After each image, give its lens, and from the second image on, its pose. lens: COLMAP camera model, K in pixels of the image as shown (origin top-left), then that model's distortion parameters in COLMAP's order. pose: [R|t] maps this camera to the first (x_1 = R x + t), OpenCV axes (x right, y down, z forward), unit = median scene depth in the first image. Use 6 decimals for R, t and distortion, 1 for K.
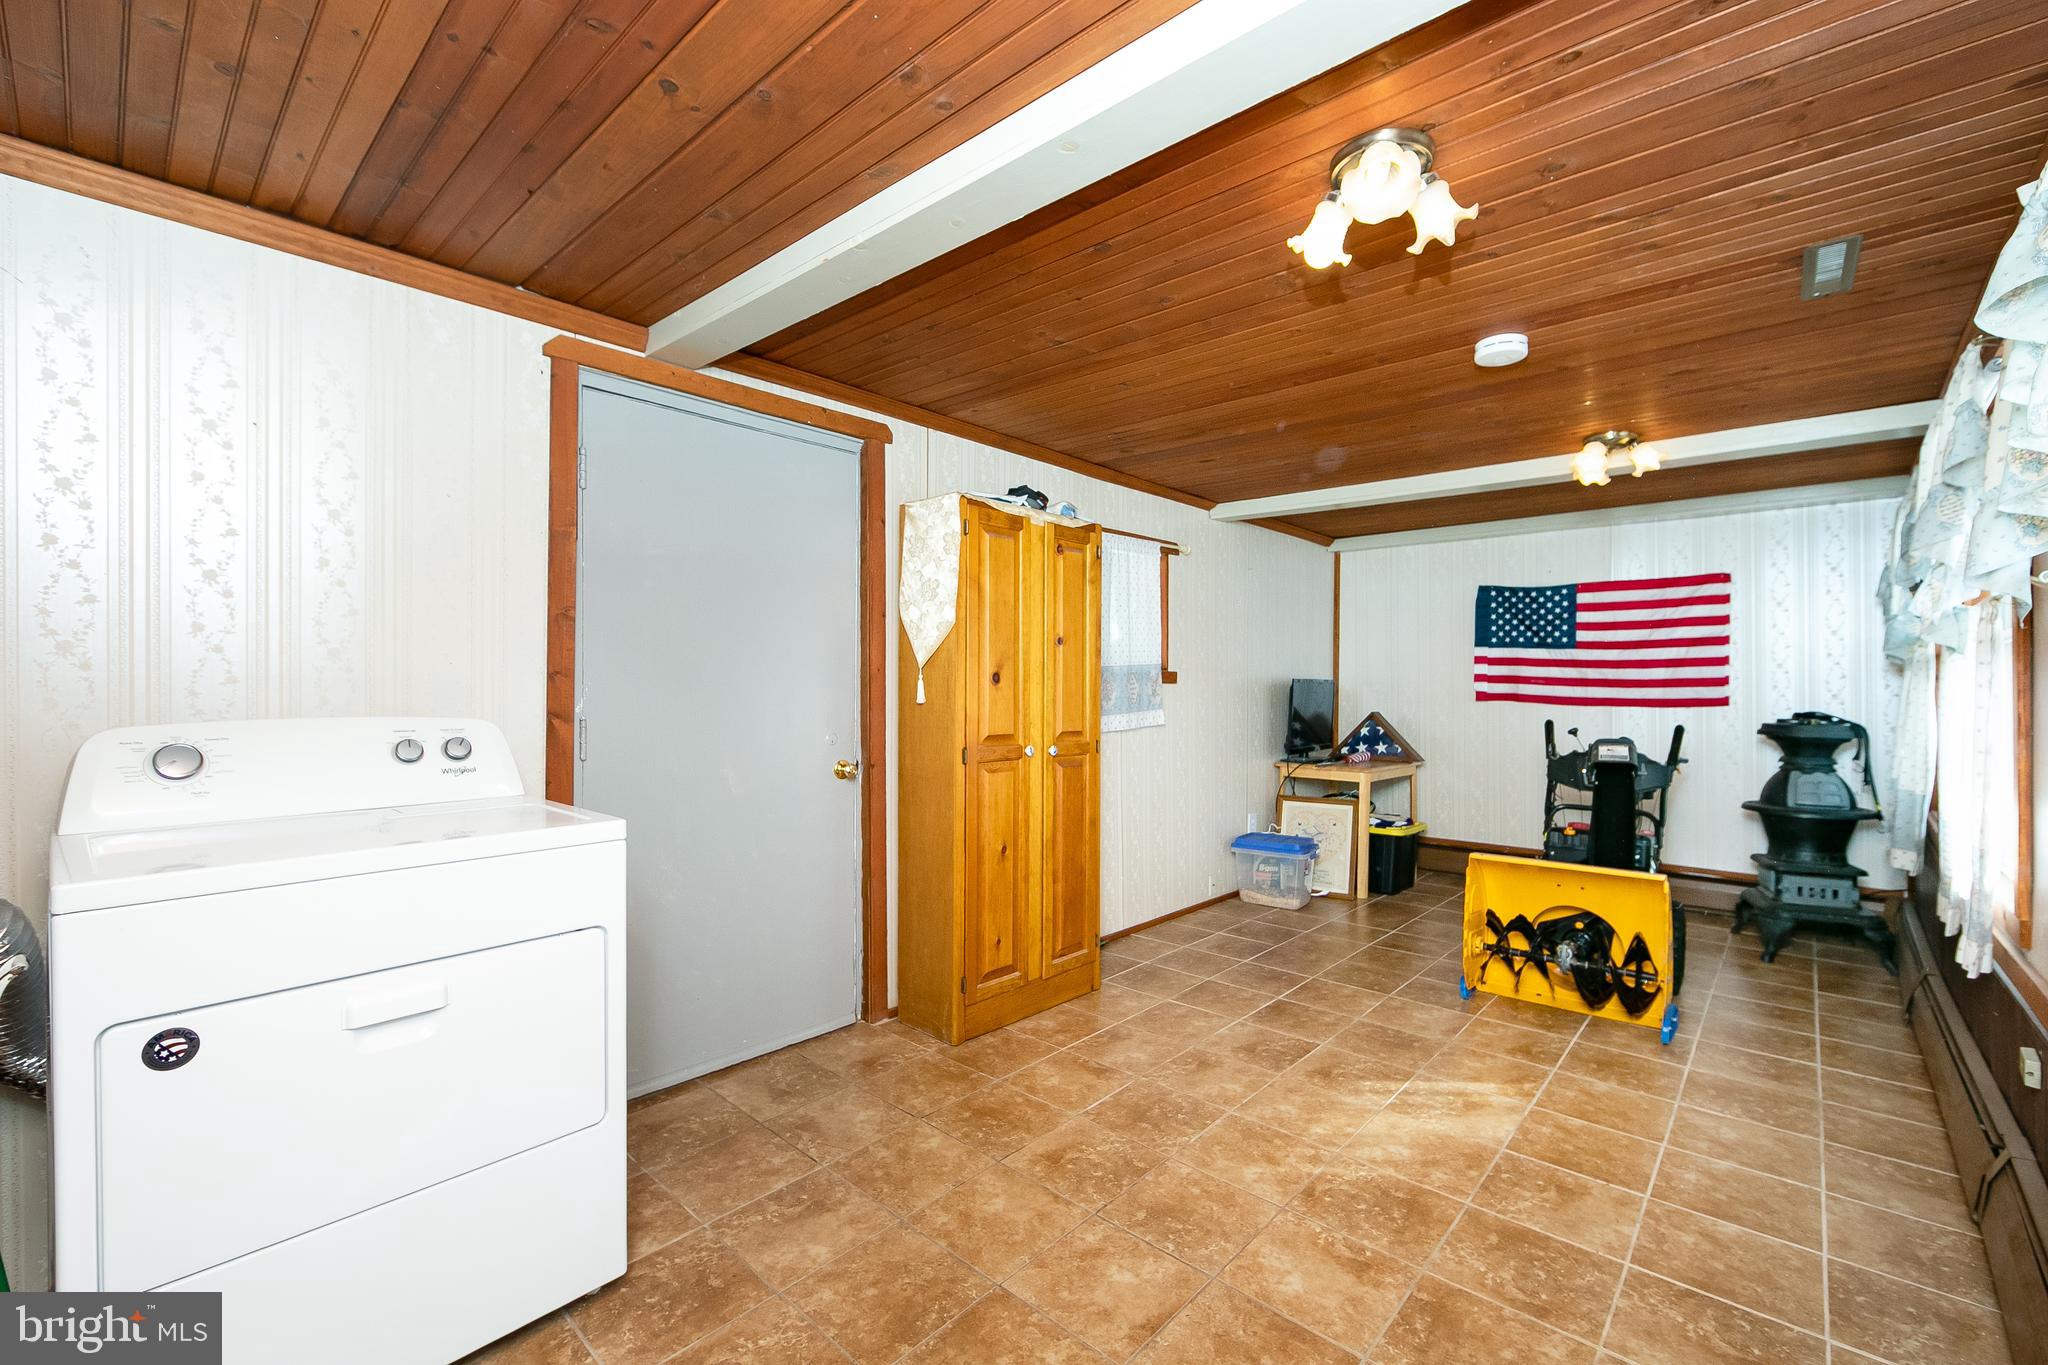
lens RADIAL K [[867.1, 0, 1024.0], [0, 867.1, 682.5], [0, 0, 1]] dist [-0.000727, 0.000078]
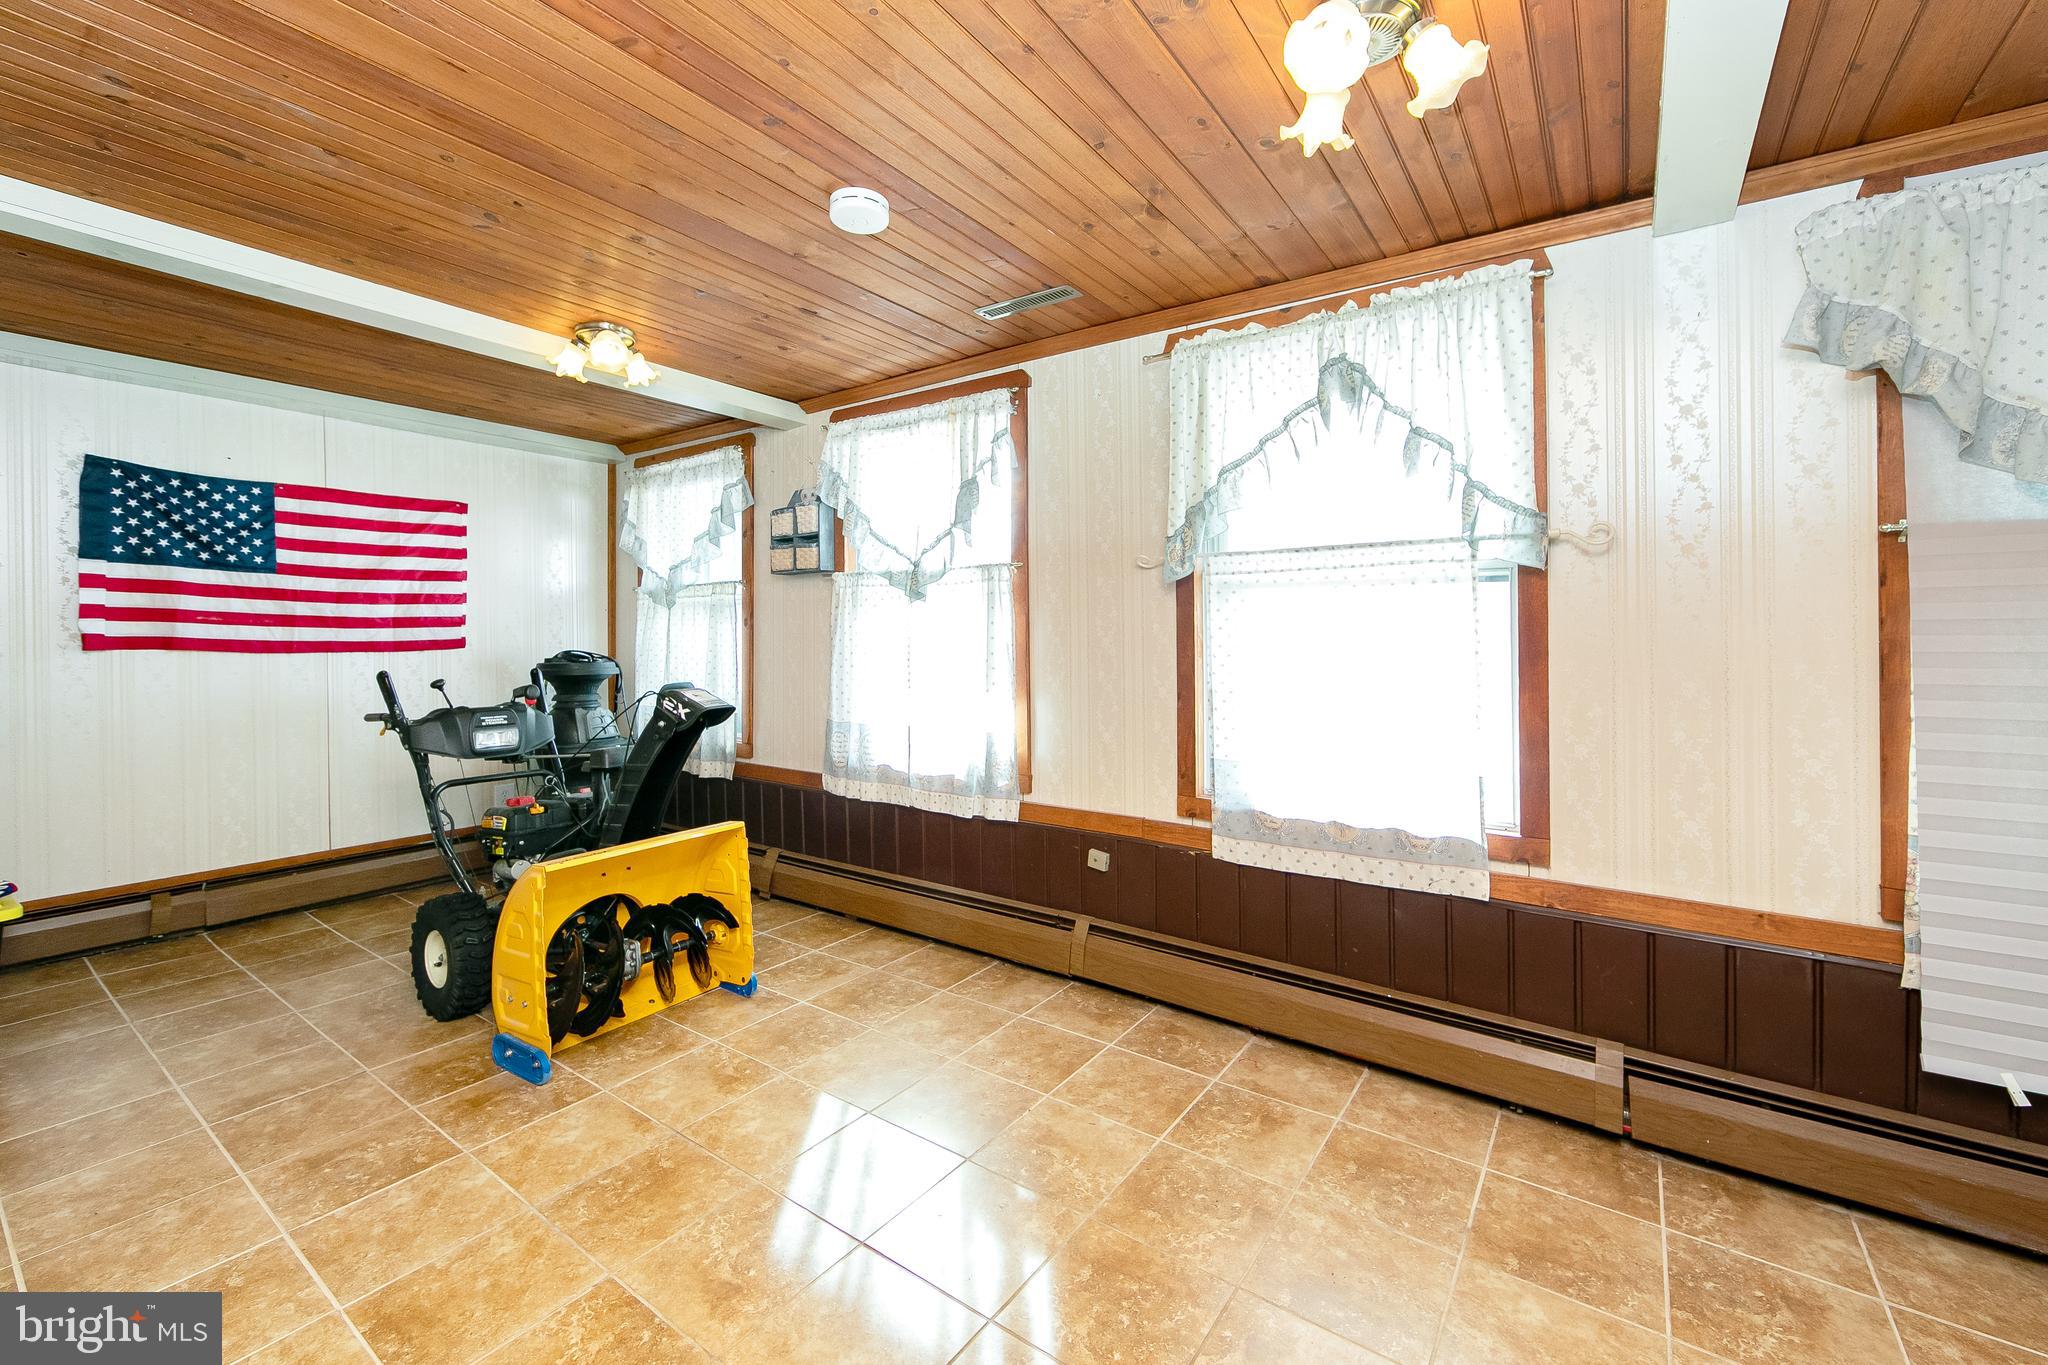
lens RADIAL K [[821.6, 0, 1041.4], [0, 821.6, 622.5], [0, 0, 1]] dist [-0.000853, -0.000260]
pose [[-0.131602, 0.009113, 0.991261, -0.186231], [-0.002963, 0.999950, -0.009586, 0.009615], [-0.991298, -0.004198, -0.131568, 0.716904]]
